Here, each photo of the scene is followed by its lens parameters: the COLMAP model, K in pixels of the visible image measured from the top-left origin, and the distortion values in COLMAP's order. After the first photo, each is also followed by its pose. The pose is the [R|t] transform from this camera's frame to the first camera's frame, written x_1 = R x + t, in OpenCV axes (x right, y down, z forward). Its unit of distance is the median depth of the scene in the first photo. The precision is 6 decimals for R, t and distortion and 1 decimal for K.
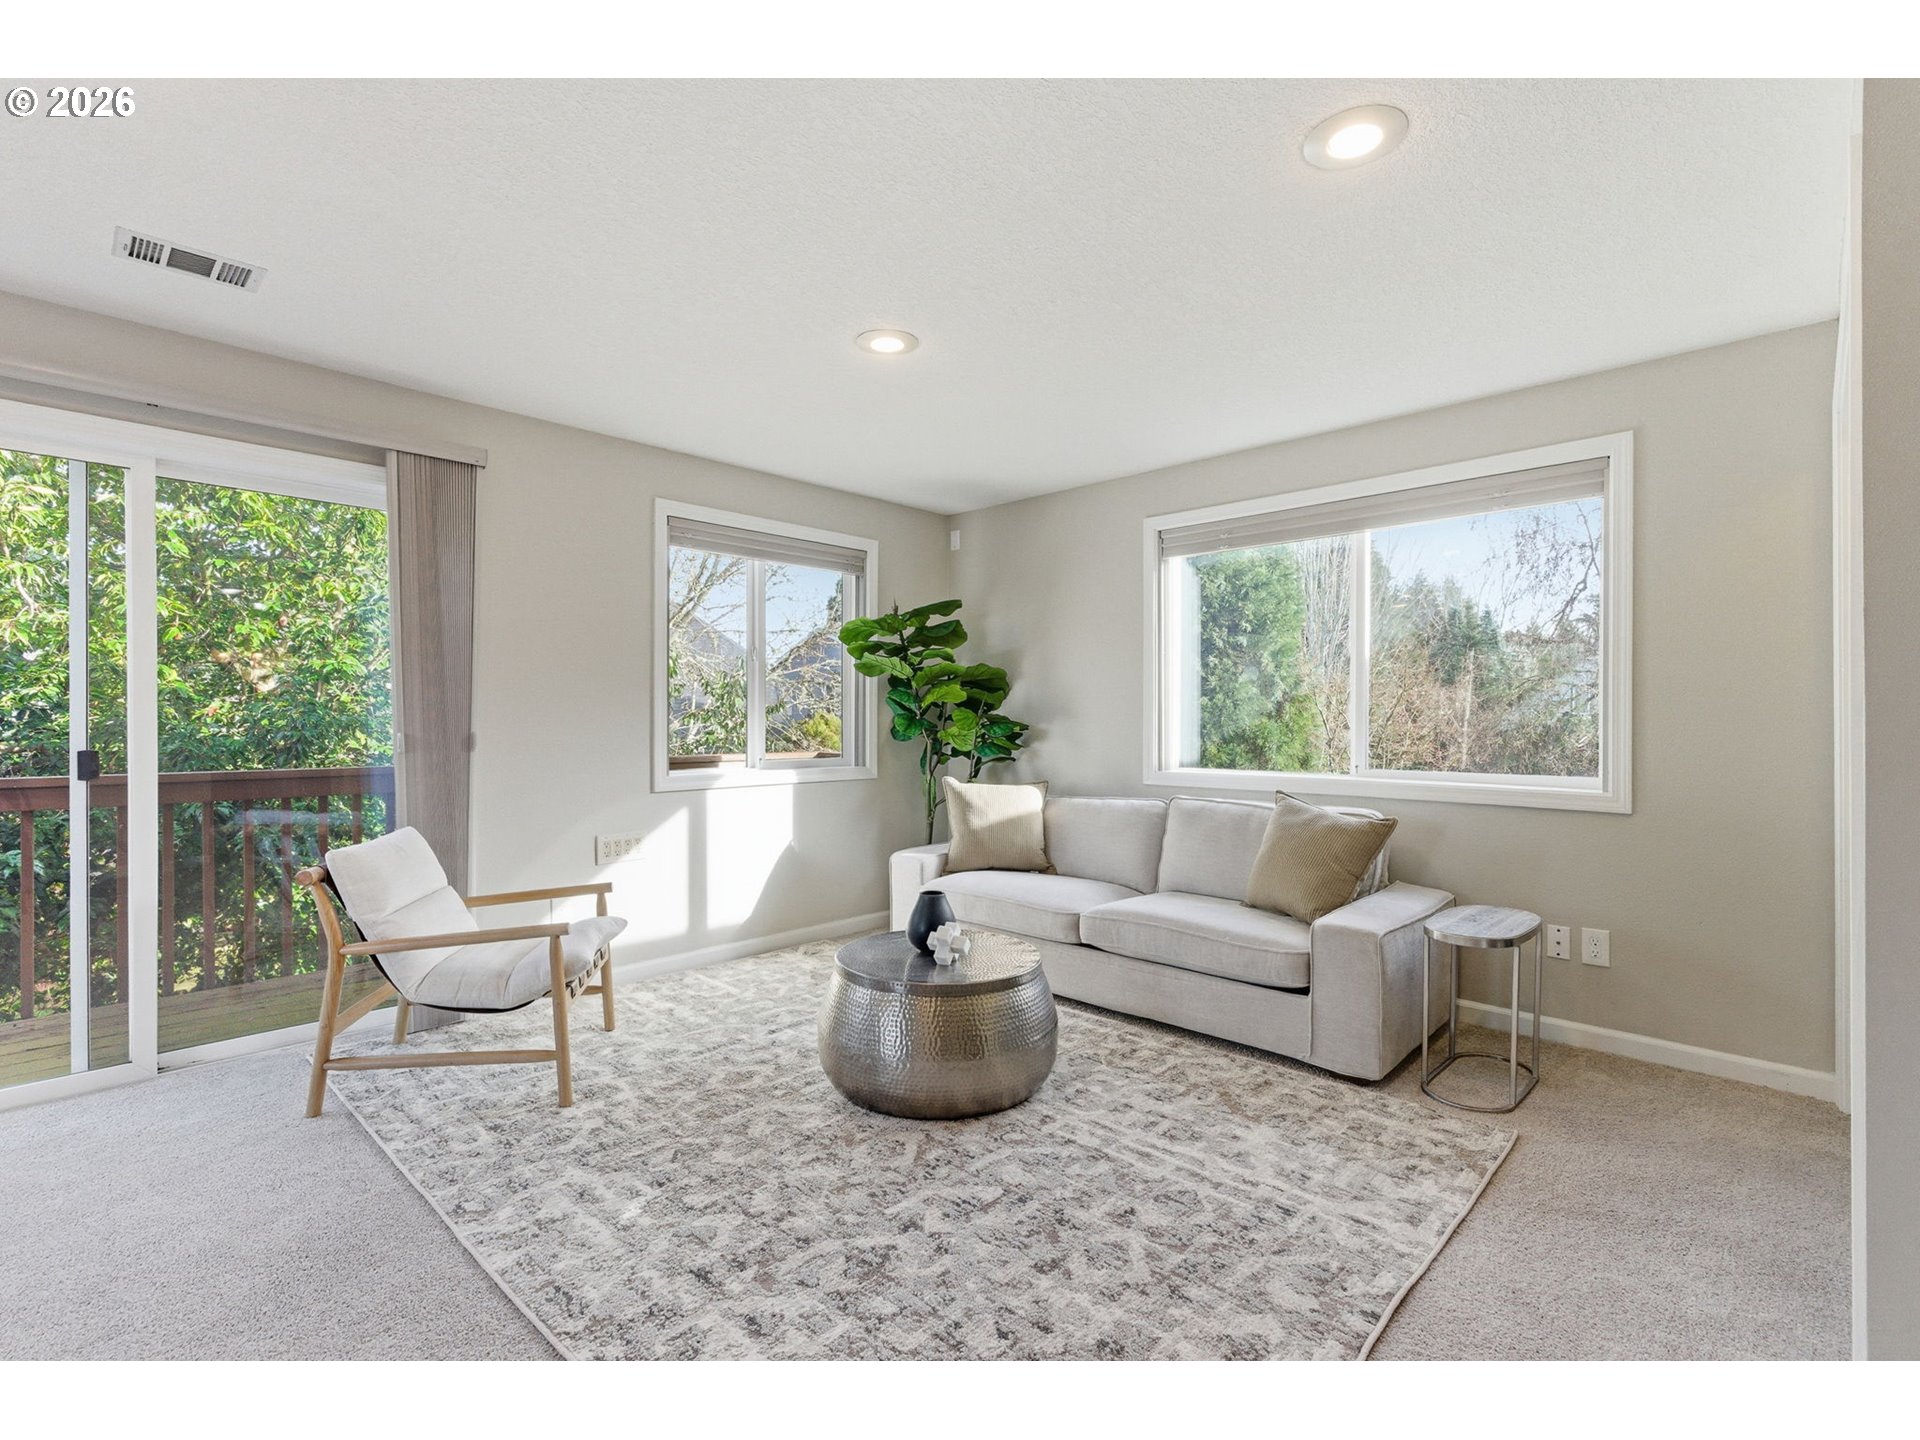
lens RADIAL K [[870.1, 0, 961.2], [0, 870.1, 734.5], [0, 0, 1]] dist [-0.004460, 0.002478]
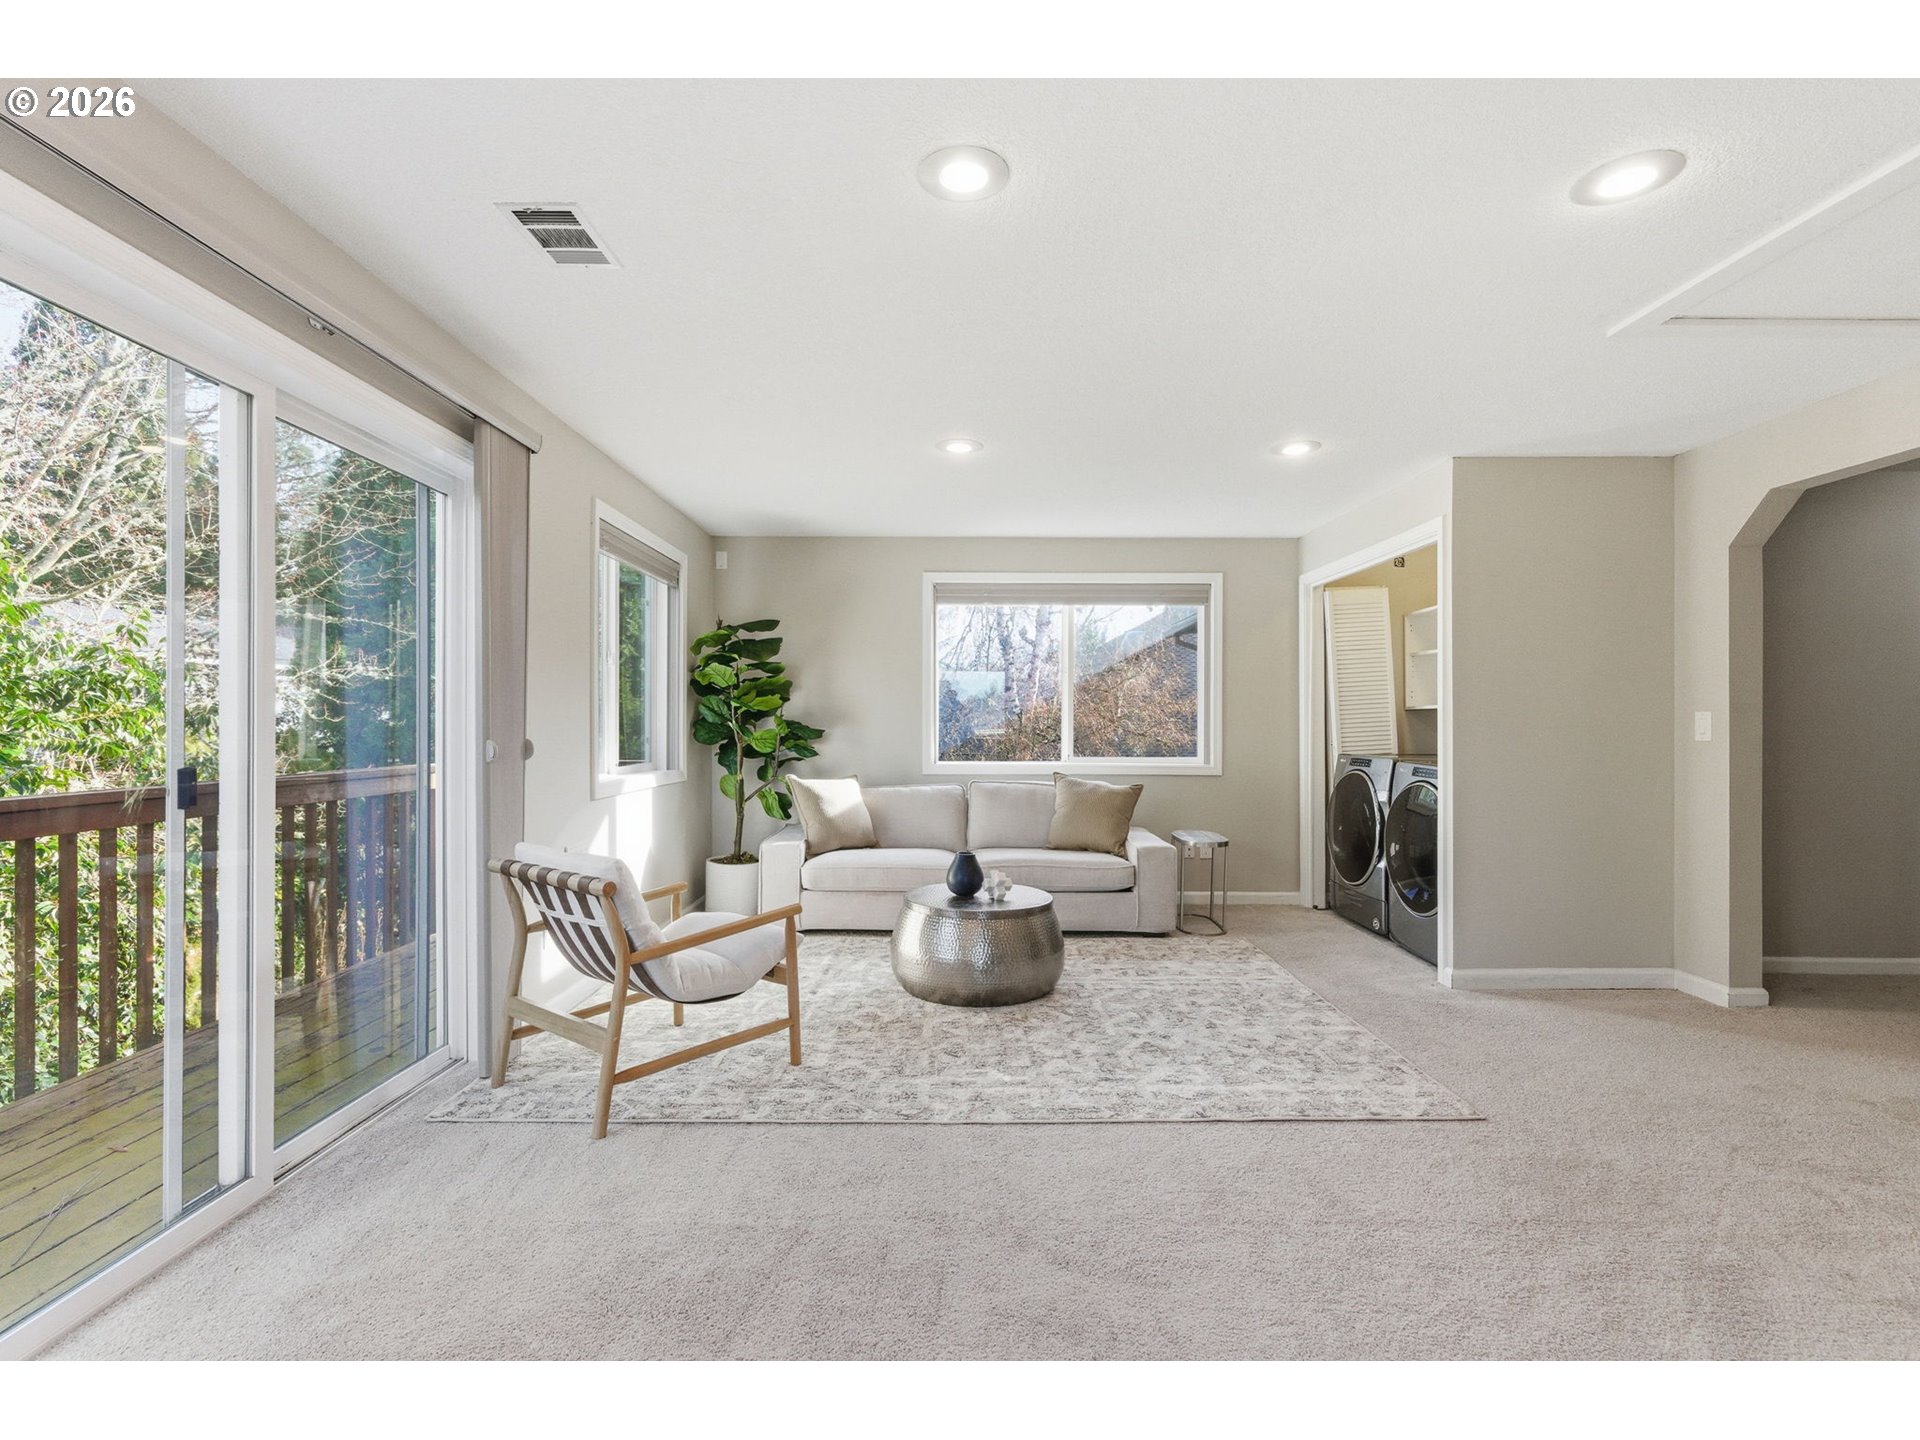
lens RADIAL K [[870.1, 0, 957.3], [0, 870.1, 715.2], [0, 0, 1]] dist [-0.004460, 0.002478]
pose [[0.724735, 0.008609, 0.688974, -0.713766], [0.007716, 0.999758, -0.020609, -0.004480], [-0.688984, 0.020252, 0.724493, 0.011829]]
